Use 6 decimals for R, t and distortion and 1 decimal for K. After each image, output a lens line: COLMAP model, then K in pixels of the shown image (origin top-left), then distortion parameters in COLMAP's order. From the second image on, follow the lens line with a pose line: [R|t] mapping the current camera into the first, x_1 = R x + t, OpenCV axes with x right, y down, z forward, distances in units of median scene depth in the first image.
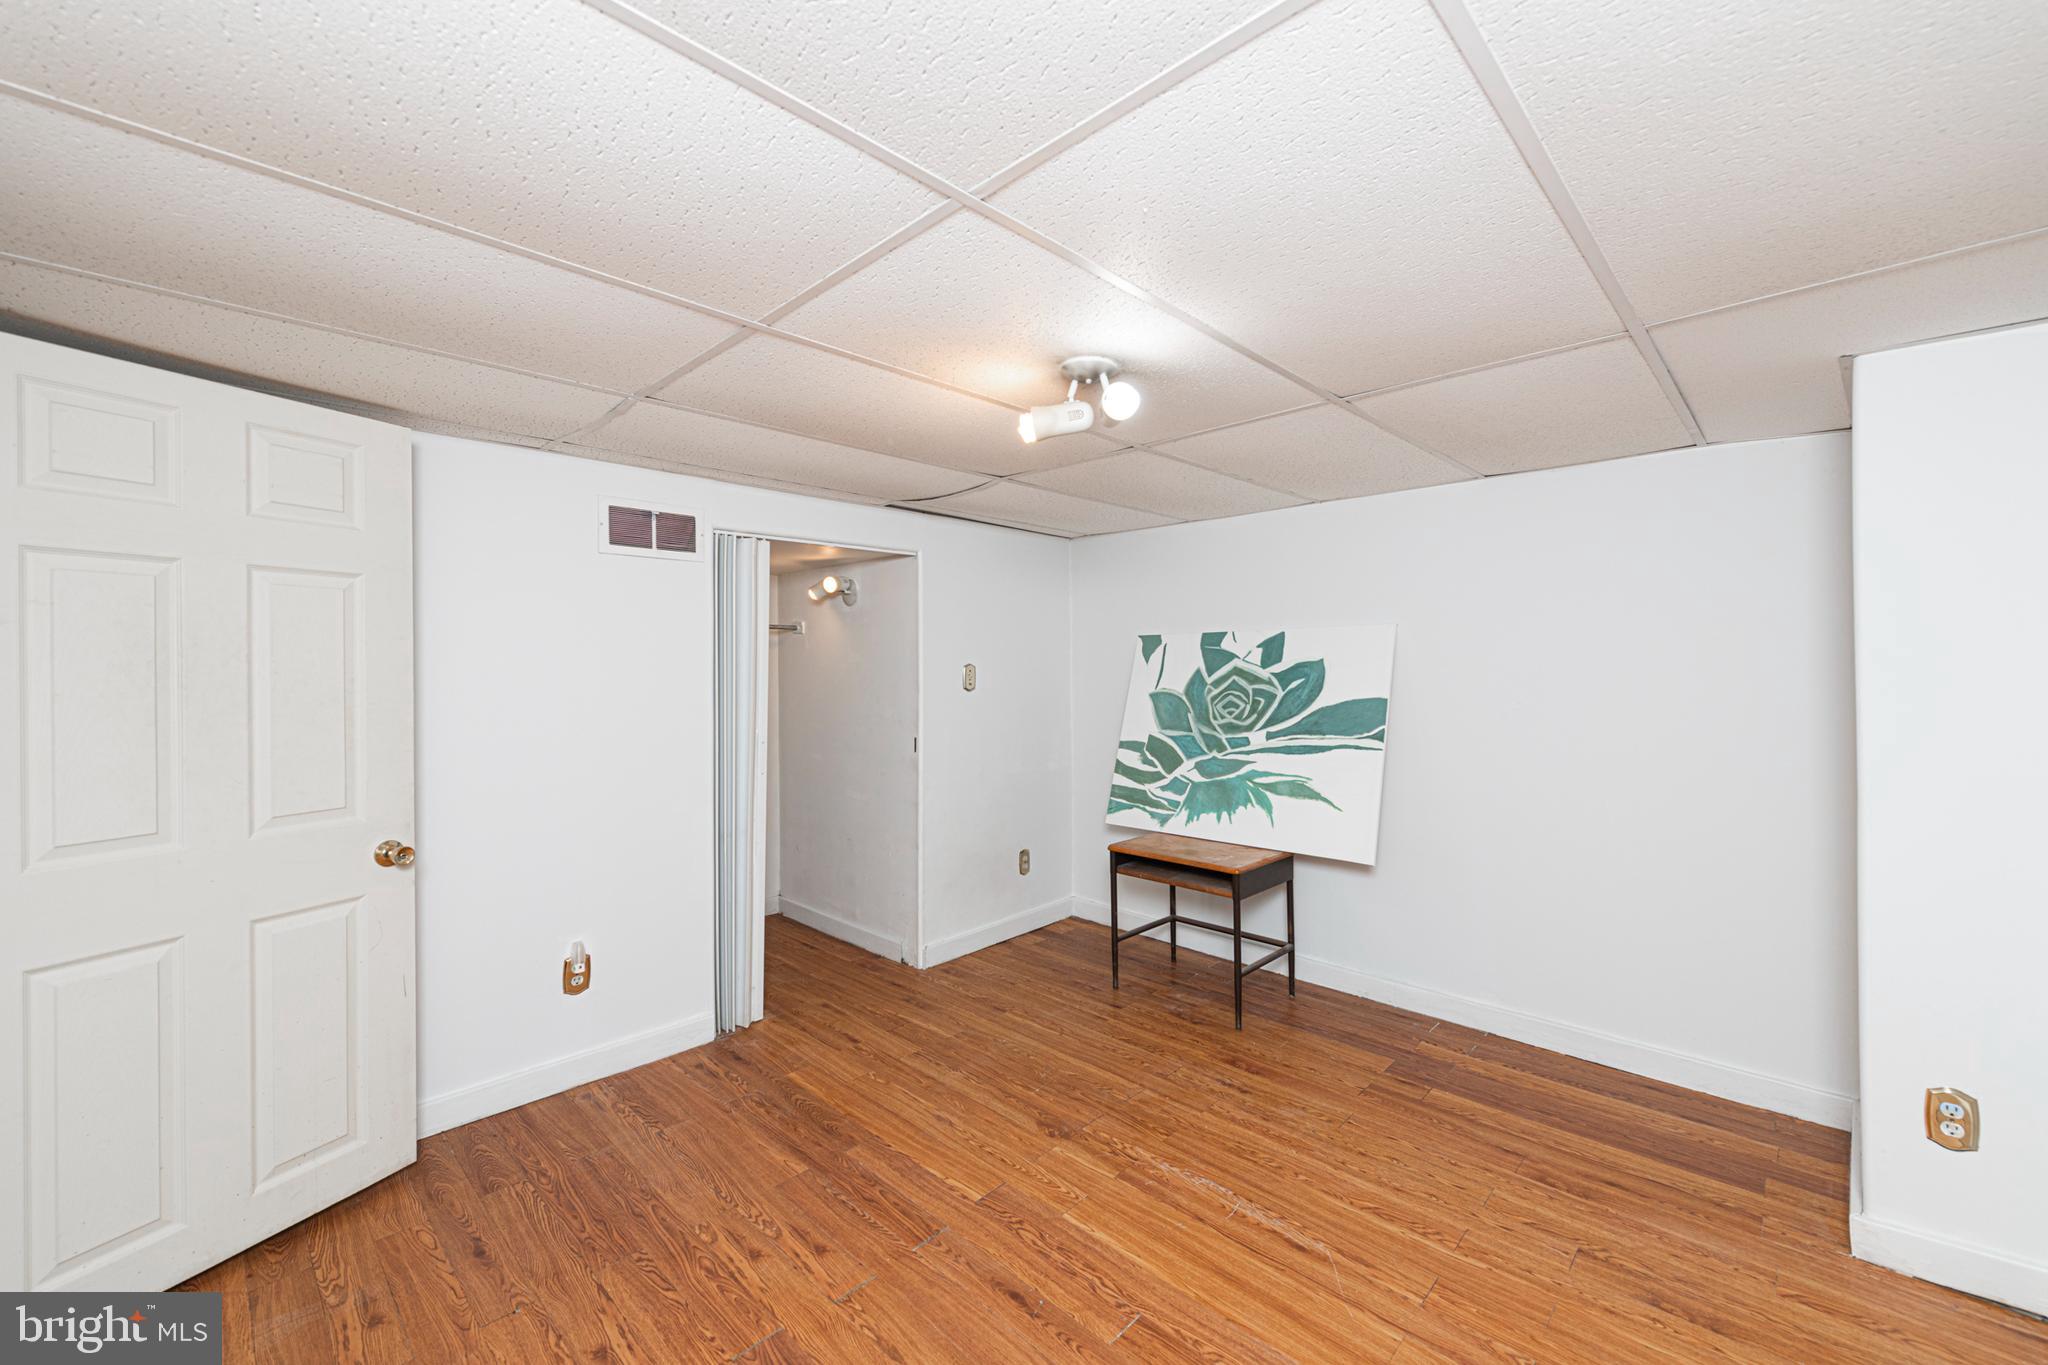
lens RADIAL K [[830.4, 0, 1023.4], [0, 830.4, 662.9], [0, 0, 1]] dist [0.001226, -0.000139]
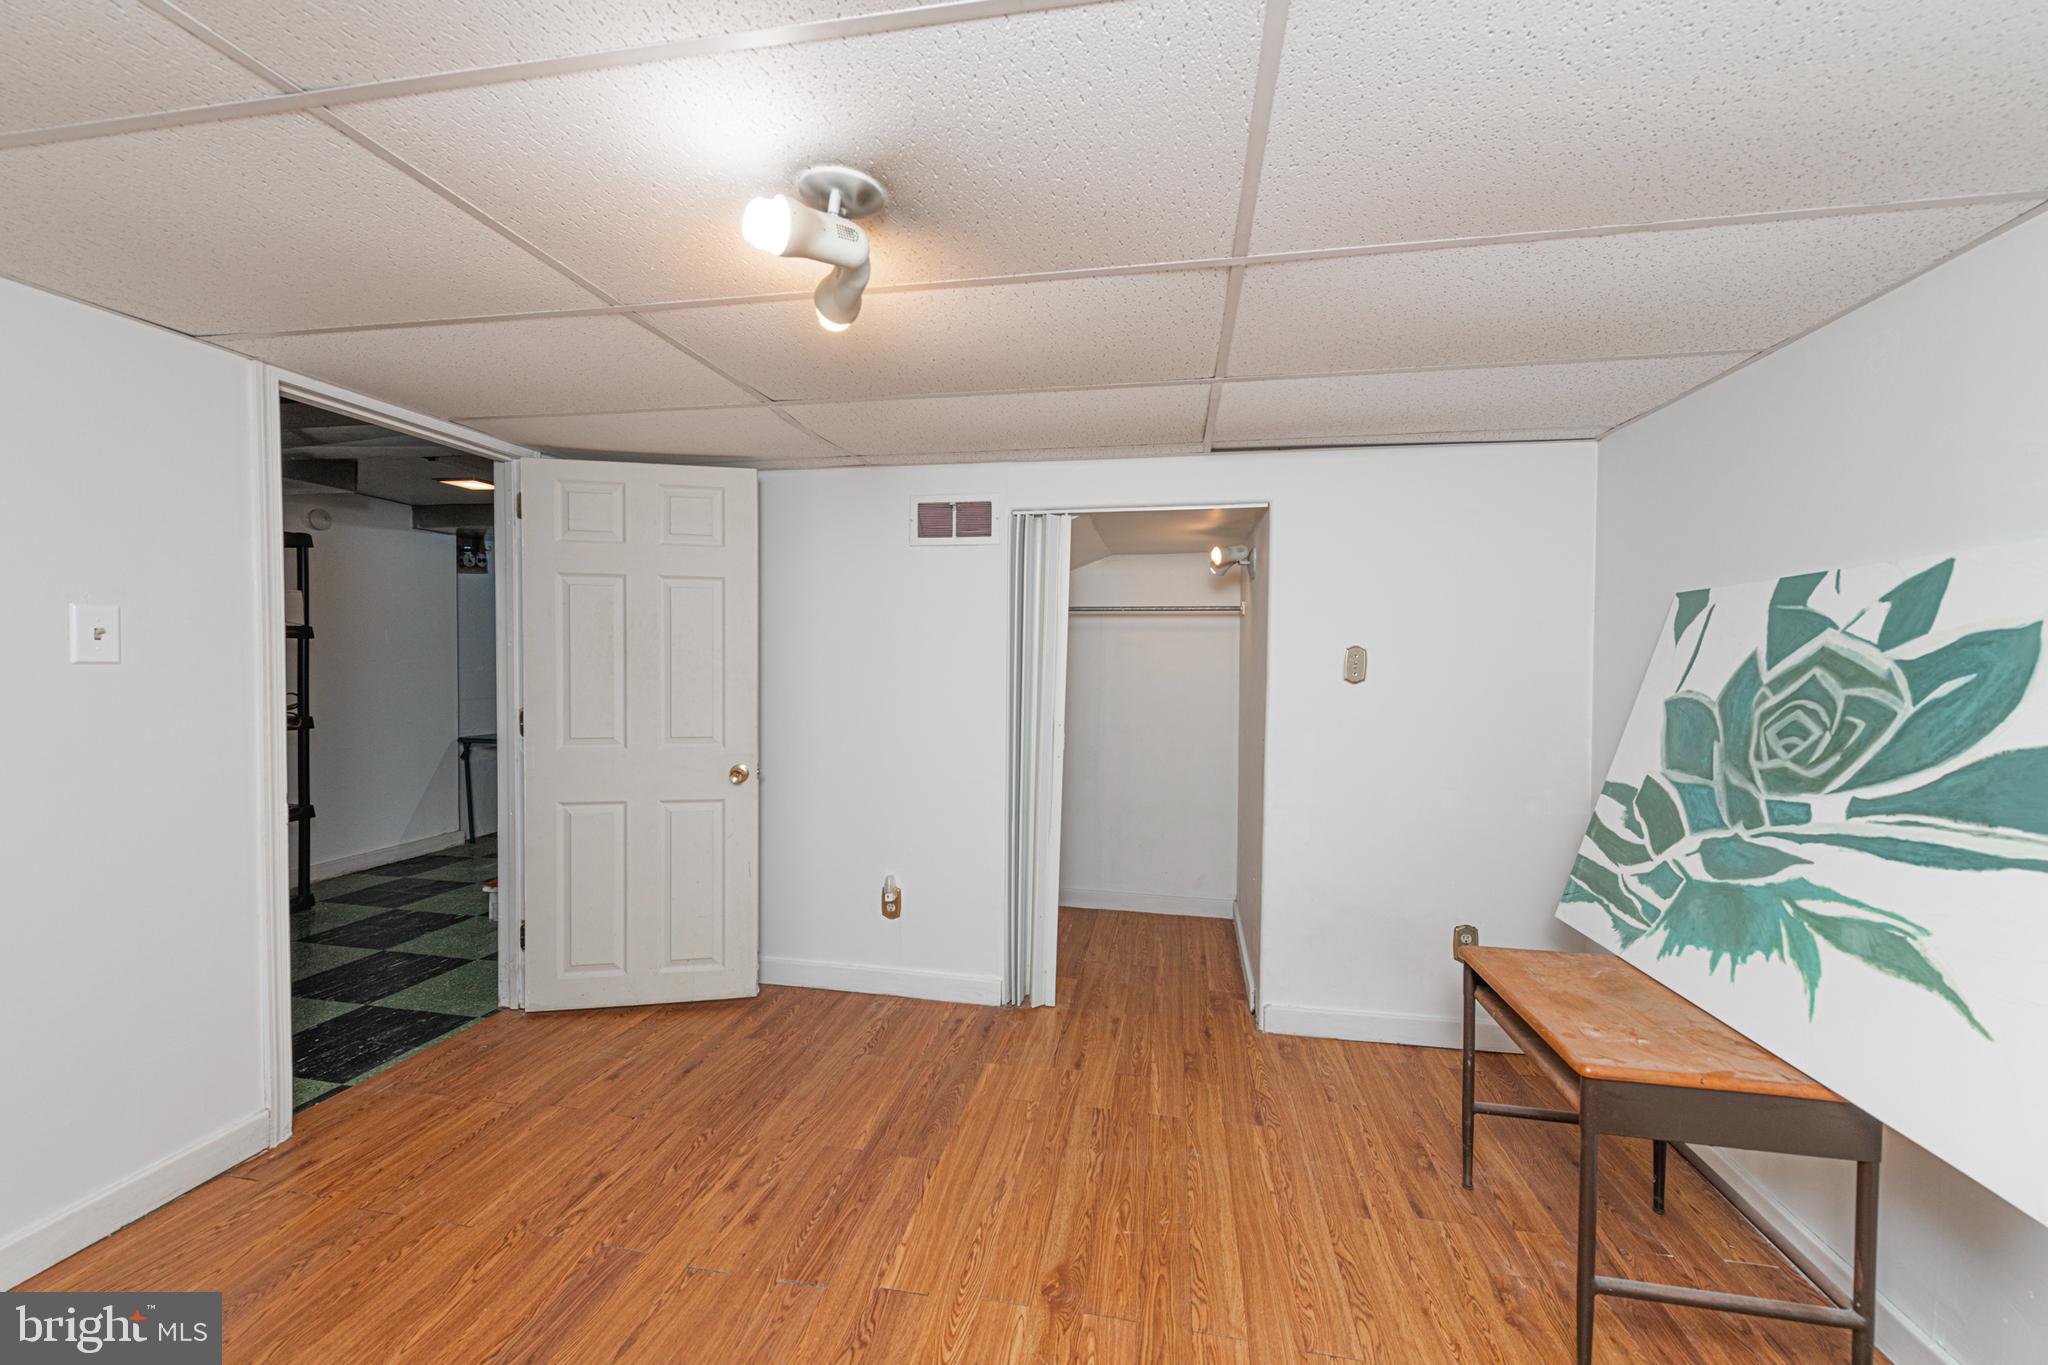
lens RADIAL K [[793.0, 0, 1024.0], [0, 793.0, 682.5], [0, 0, 1]] dist [0.022079, -0.013155]
pose [[0.547538, 0.033532, -0.836109, 0.394901], [-0.010875, 0.999398, 0.032959, 0.014628], [0.836710, -0.008954, 0.547573, 0.414348]]
